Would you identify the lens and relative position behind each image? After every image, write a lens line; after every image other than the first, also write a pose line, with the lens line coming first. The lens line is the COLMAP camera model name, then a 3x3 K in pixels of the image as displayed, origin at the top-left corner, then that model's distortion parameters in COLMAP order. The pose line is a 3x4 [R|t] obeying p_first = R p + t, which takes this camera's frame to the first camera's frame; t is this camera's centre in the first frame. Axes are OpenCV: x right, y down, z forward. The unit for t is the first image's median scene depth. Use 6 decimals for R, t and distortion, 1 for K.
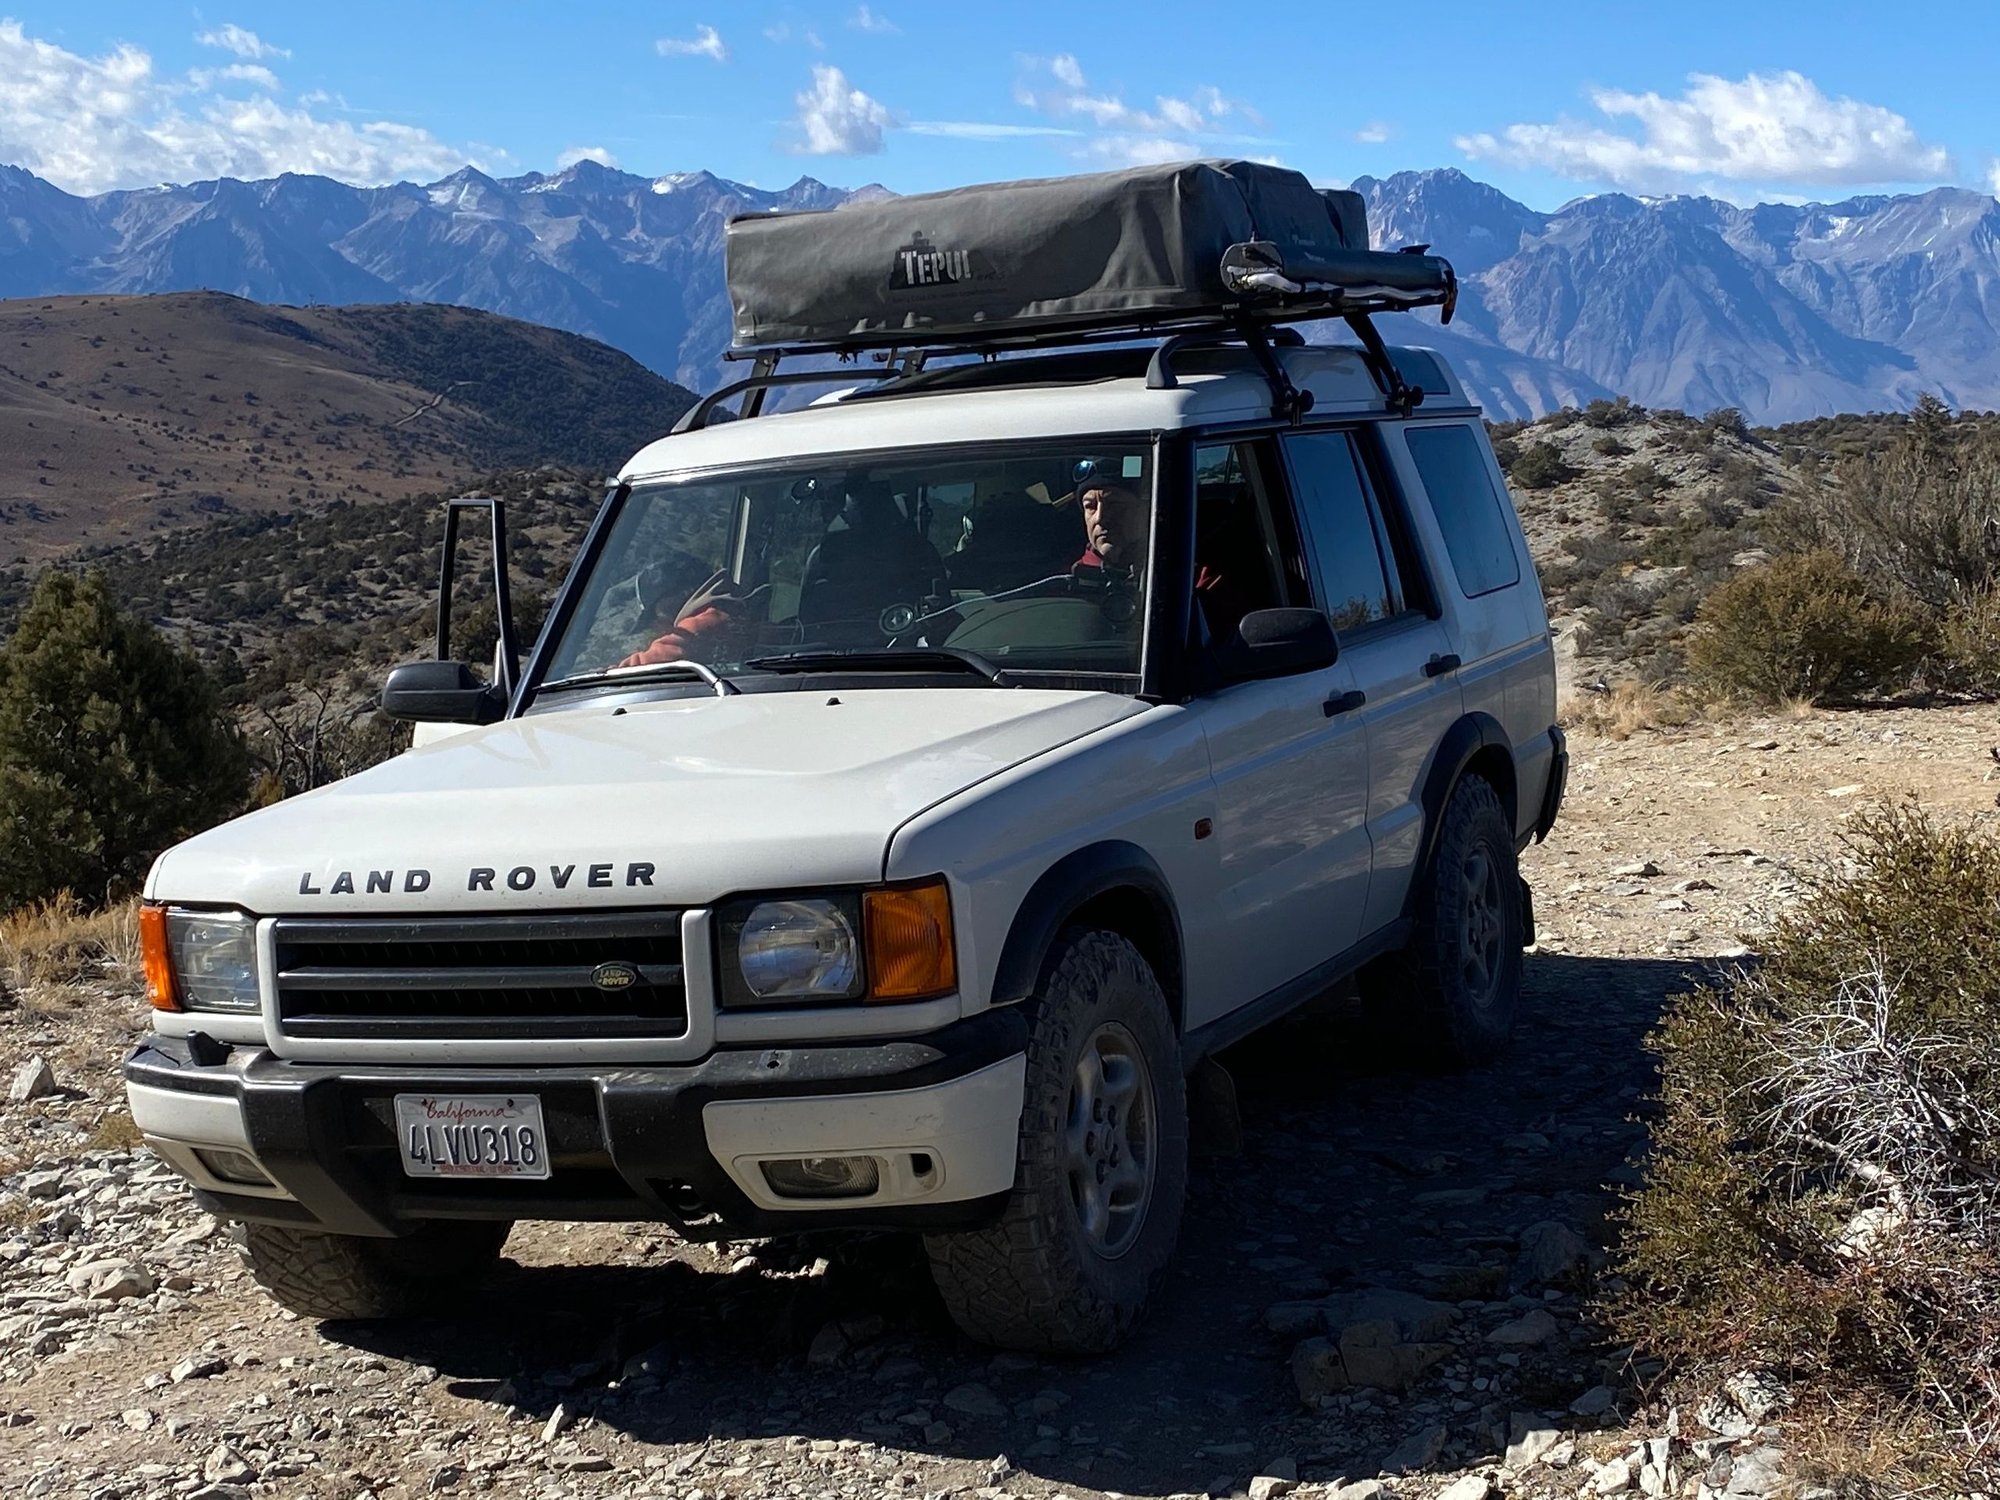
lens RADIAL K [[2997.1, 0, 1009.6], [0, 2997.1, 700.8], [0, 0, 1]] dist [0.017632, 0.000000]
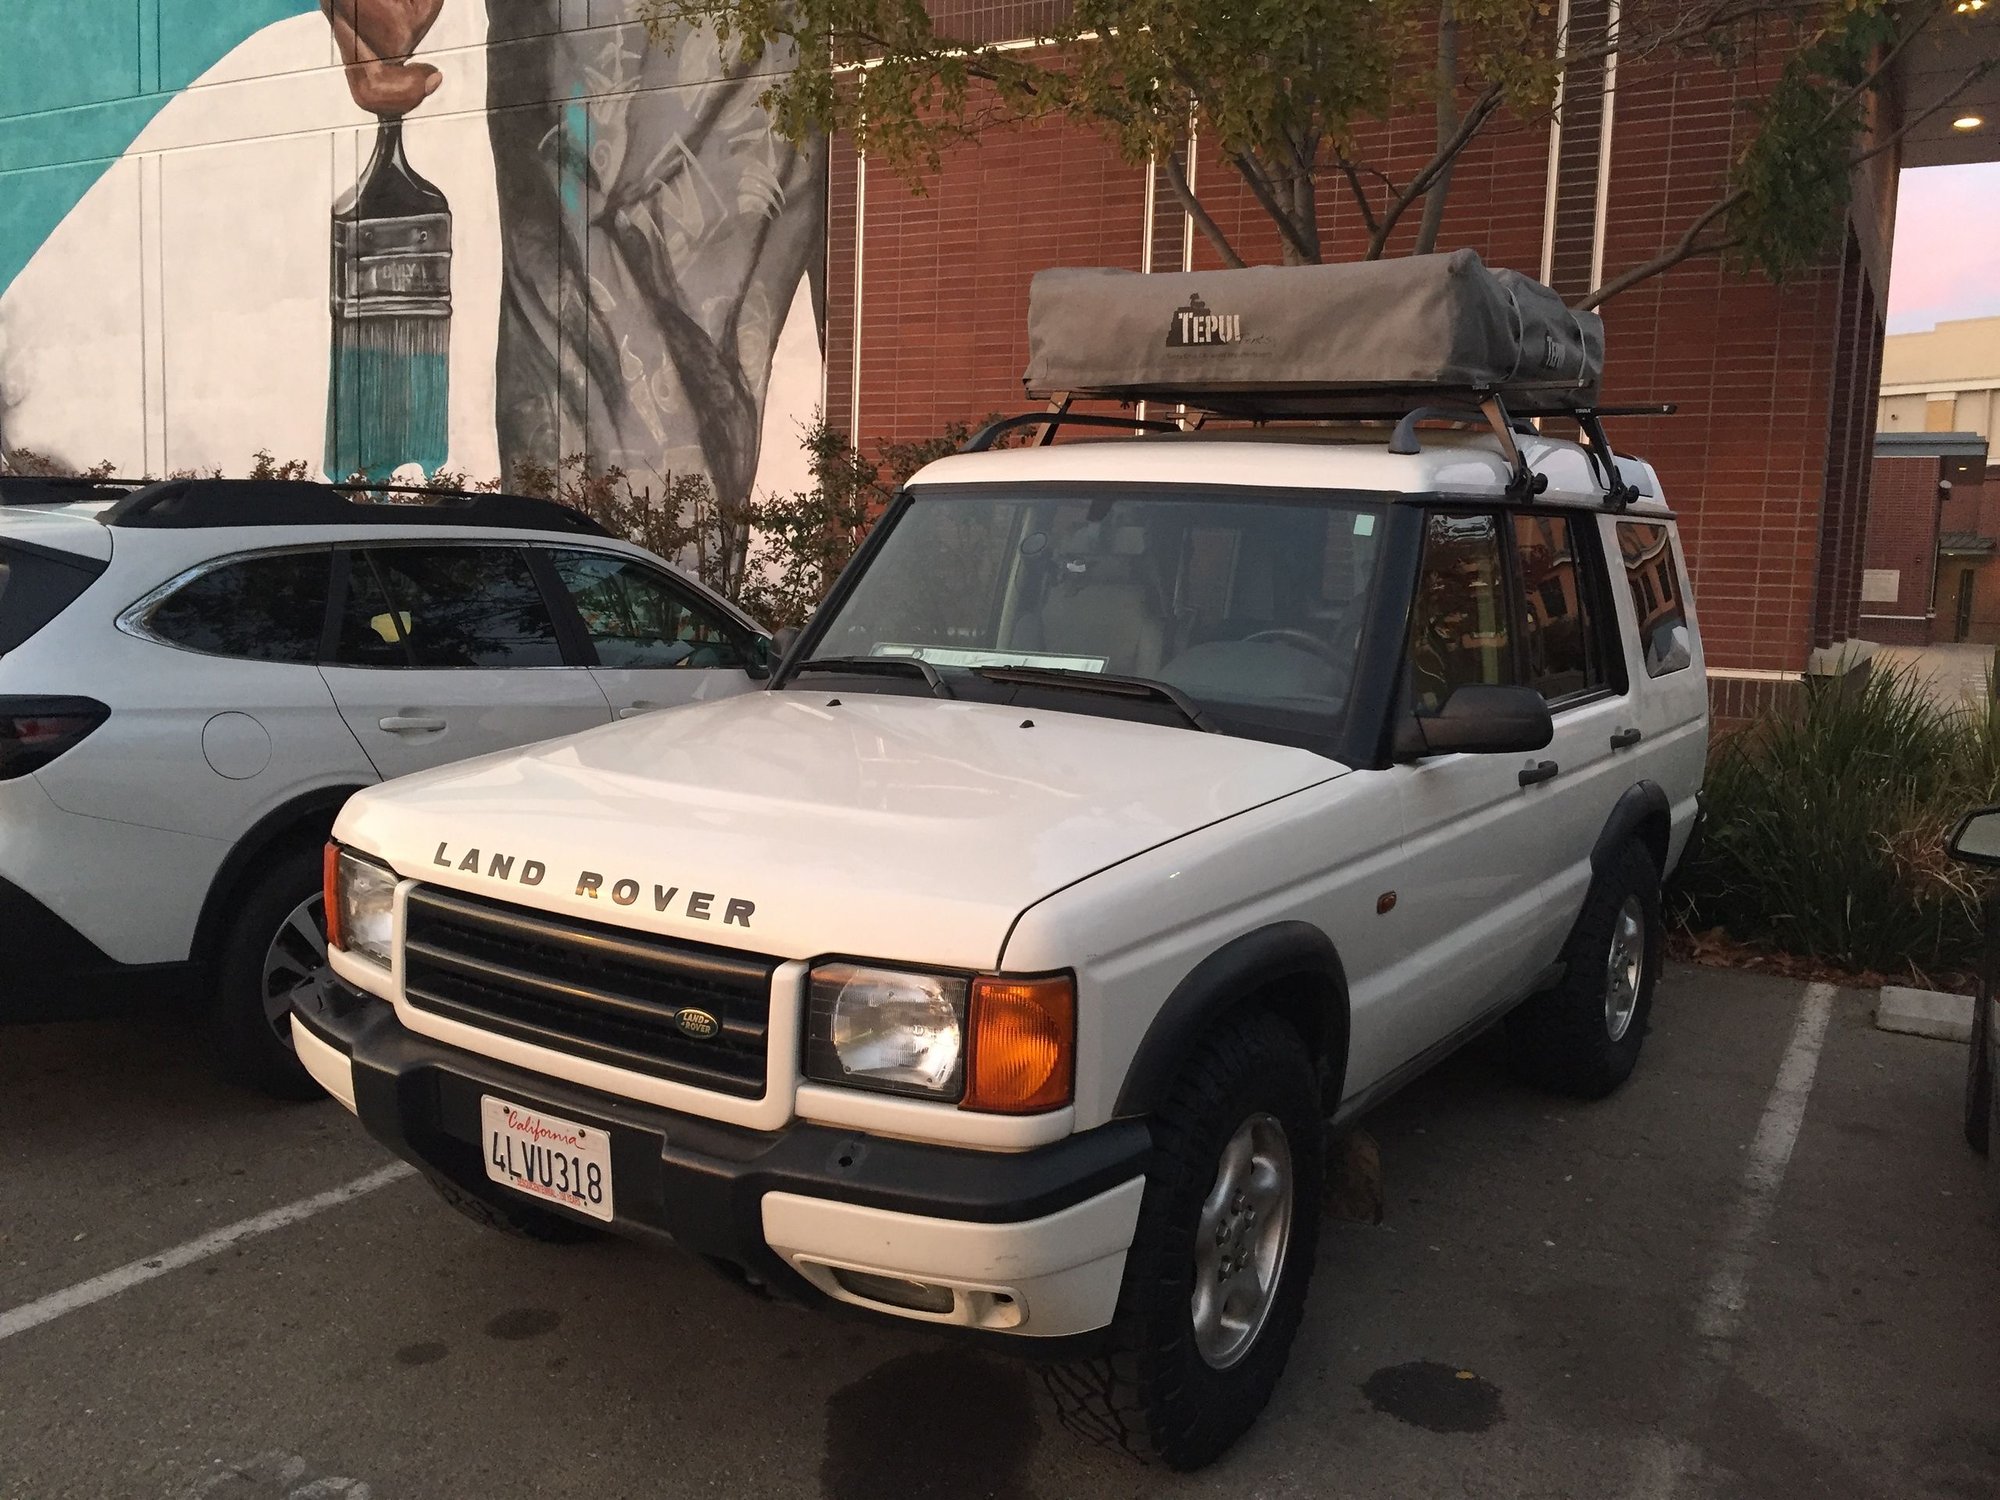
lens RADIAL K [[1623.2, 0, 997.5], [0, 1623.2, 739.3], [0, 0, 1]] dist [0.054046, 0.003526]
pose [[0.977510, 0.133795, -0.163015, 0.021792], [-0.124429, 0.990003, 0.066414, -0.031480], [0.170271, -0.044636, 0.984386, 0.489491]]
